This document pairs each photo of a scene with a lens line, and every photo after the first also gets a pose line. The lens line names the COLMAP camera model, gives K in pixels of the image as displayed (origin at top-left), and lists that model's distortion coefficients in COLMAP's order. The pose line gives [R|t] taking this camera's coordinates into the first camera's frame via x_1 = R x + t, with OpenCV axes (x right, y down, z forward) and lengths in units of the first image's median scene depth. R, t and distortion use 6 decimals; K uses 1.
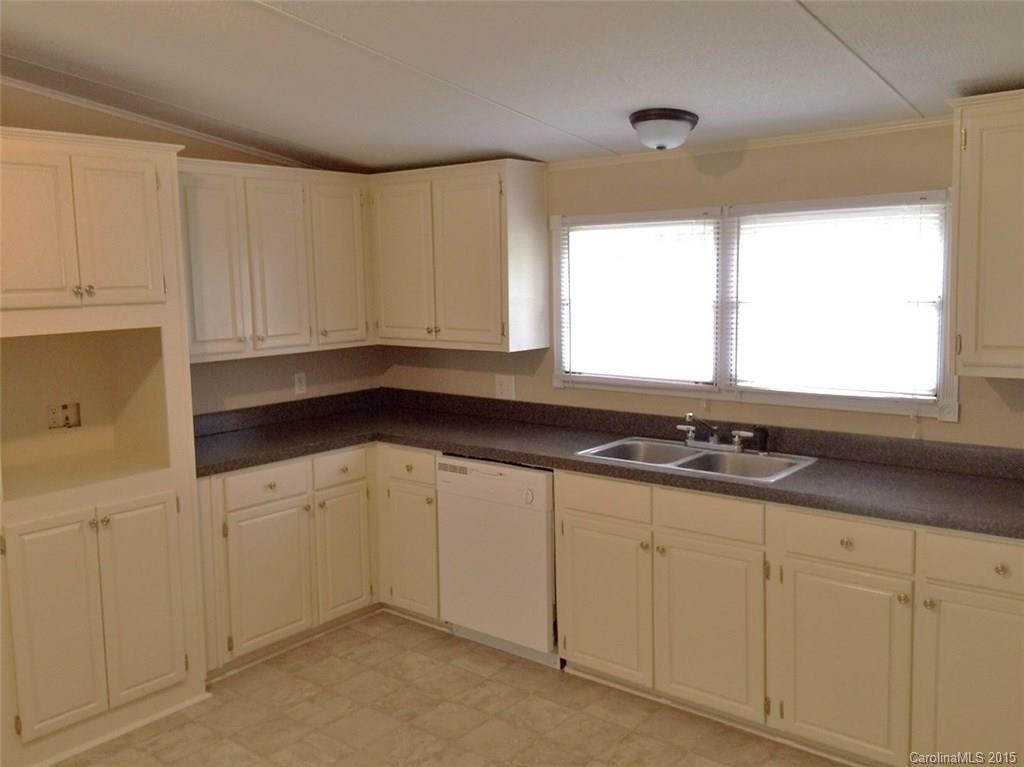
lens RADIAL K [[959.0, 0, 512.0], [0, 959.0, 383.5], [0, 0, 1]] dist [0.090299, 0.002393]
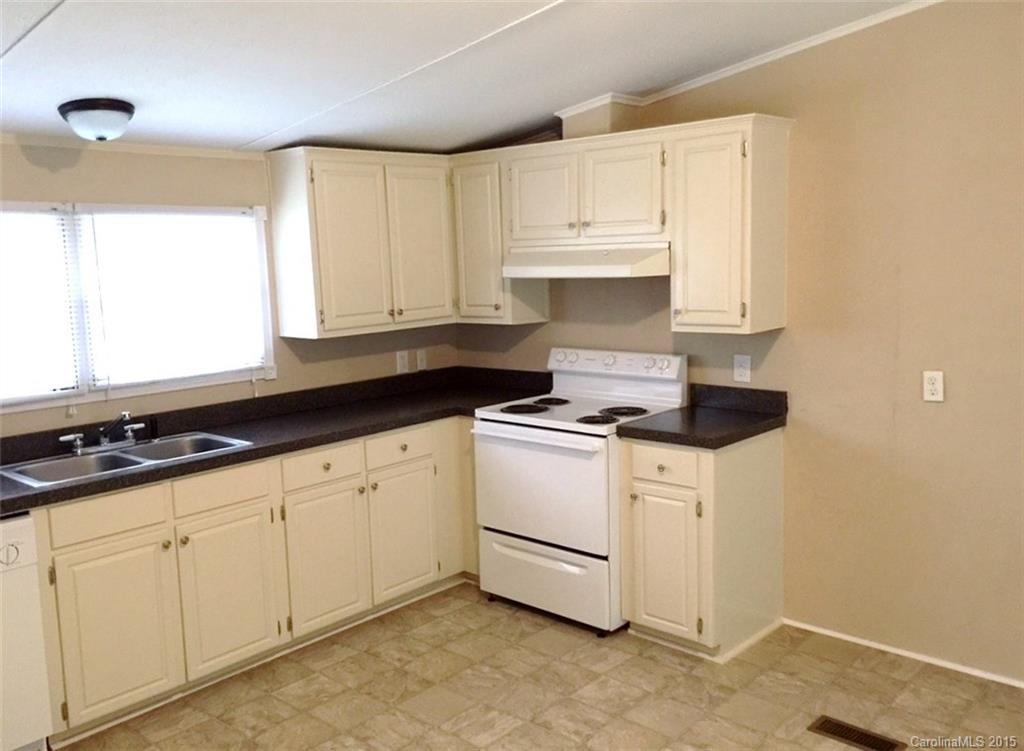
lens RADIAL K [[897.6, 0, 483.5], [0, 897.6, 382.0], [0, 0, 1]] dist [0.055039, -0.087051]
pose [[0.043618, -0.125667, 0.991113, -0.708868], [0.148507, 0.981851, 0.117957, -0.054346], [-0.987949, 0.142042, 0.061488, 0.578868]]
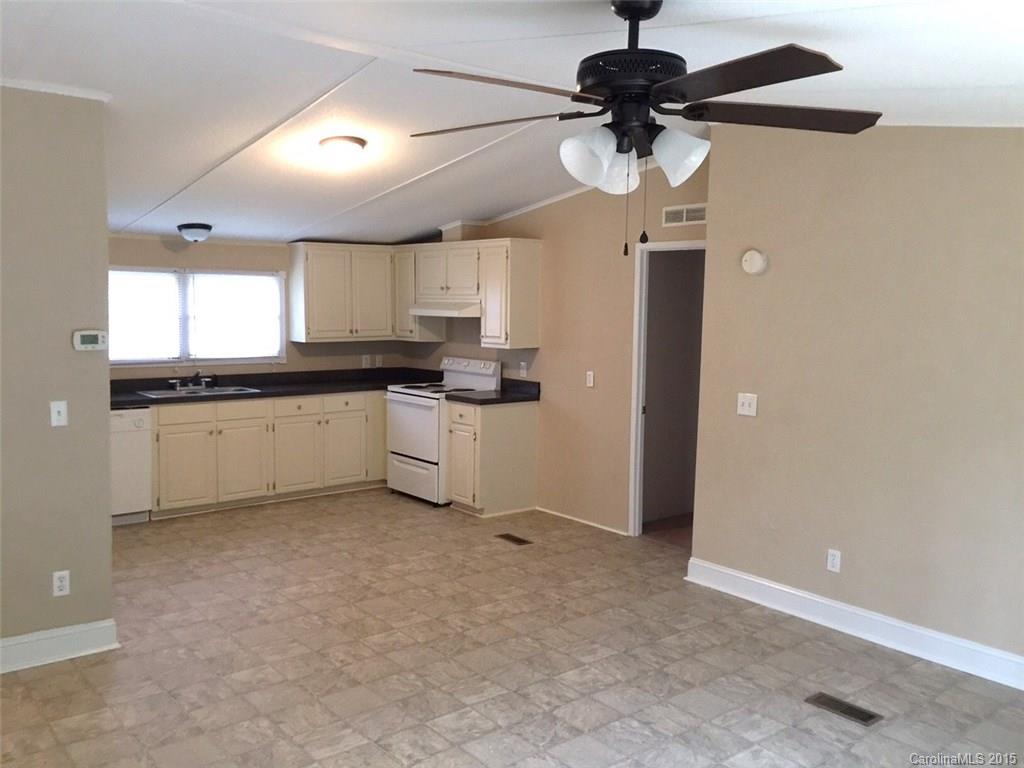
lens RADIAL K [[879.1, 0, 512.0], [0, 879.1, 384.0], [0, 0, 1]] dist [-0.003159, -0.000821]
pose [[0.168828, -0.073084, 0.982932, -1.519390], [0.099512, 0.993416, 0.056772, 0.020042], [-0.980609, 0.088229, 0.174989, 0.037661]]
